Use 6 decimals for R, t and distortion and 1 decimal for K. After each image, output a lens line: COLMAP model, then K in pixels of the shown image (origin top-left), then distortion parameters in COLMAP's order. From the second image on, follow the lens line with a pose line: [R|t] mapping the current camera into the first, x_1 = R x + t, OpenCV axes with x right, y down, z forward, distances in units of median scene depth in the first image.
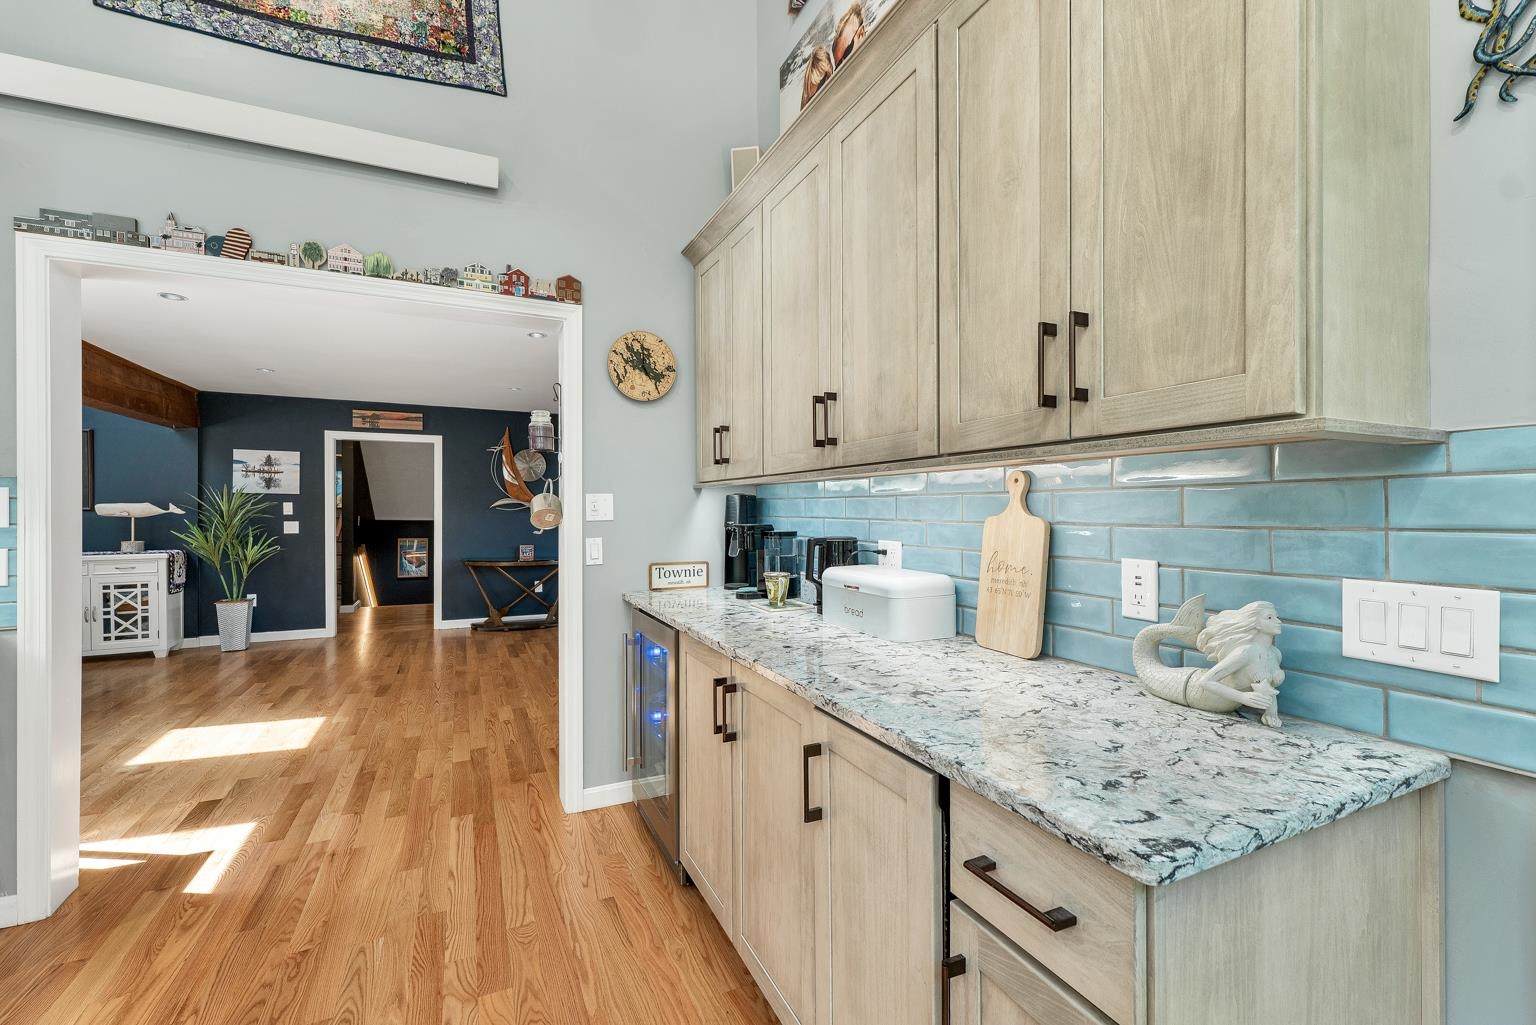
lens RADIAL K [[655.1, 0, 763.4], [0, 655.1, 509.1], [0, 0, 1]] dist [0.001681, -0.000103]
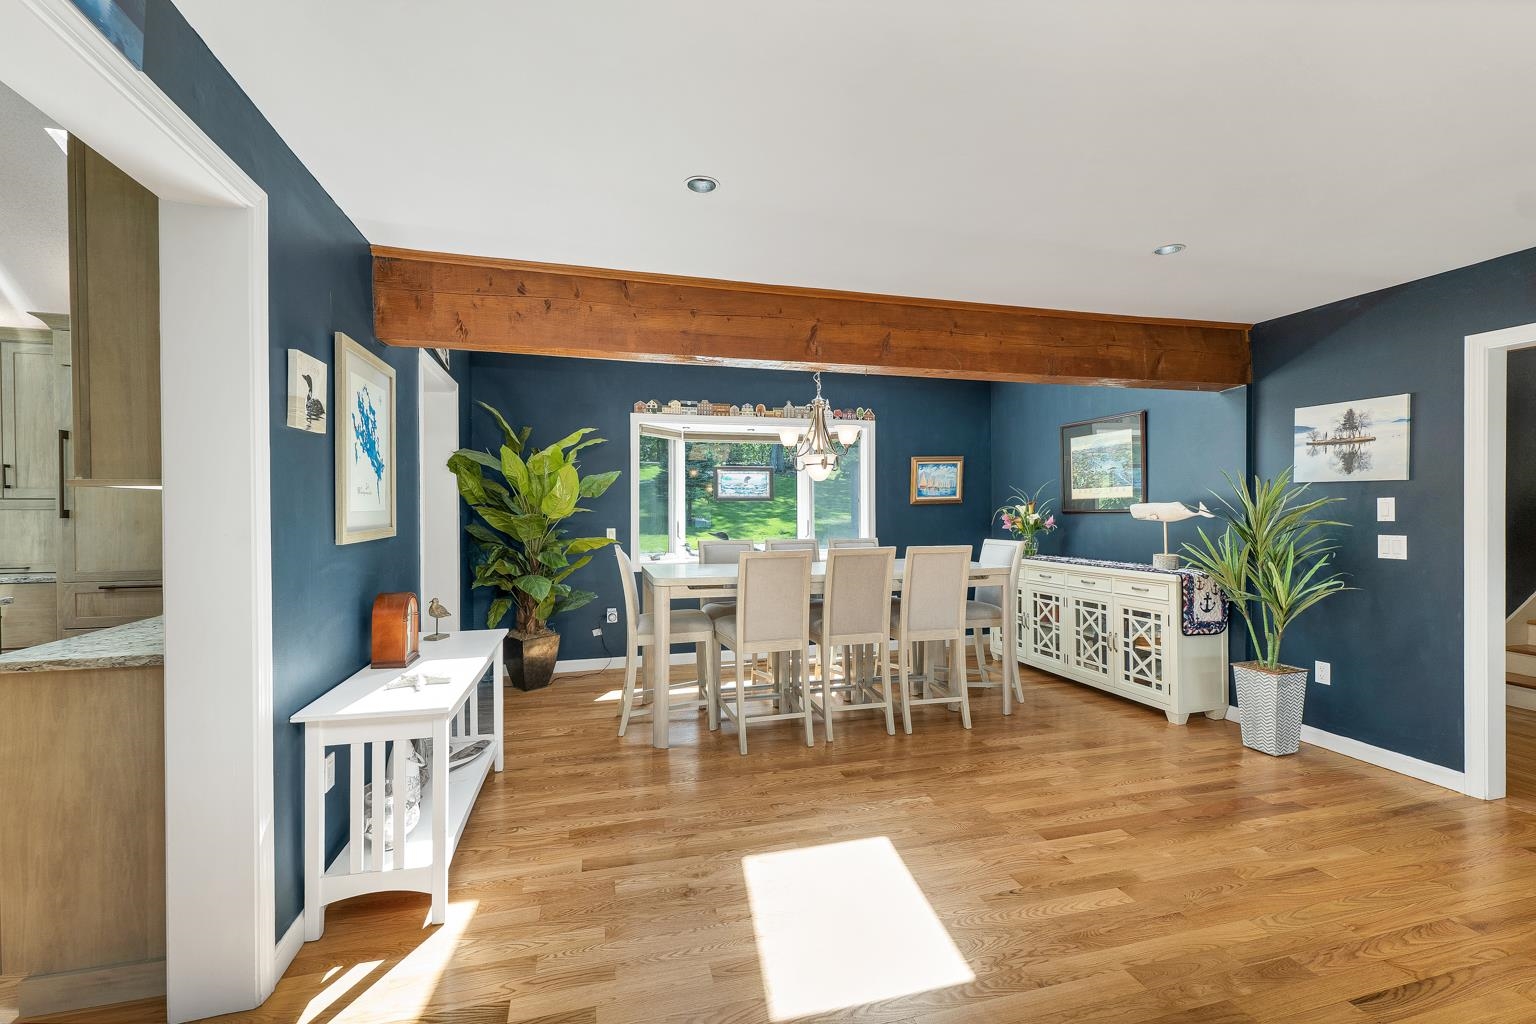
lens RADIAL K [[655.1, 0, 765.0], [0, 655.1, 520.9], [0, 0, 1]] dist [0.001681, -0.000103]
pose [[-0.178221, 0.013431, -0.983899, -0.147660], [0.001124, 0.999909, 0.013446, 0.000765], [0.983990, 0.001291, -0.178220, 0.660923]]
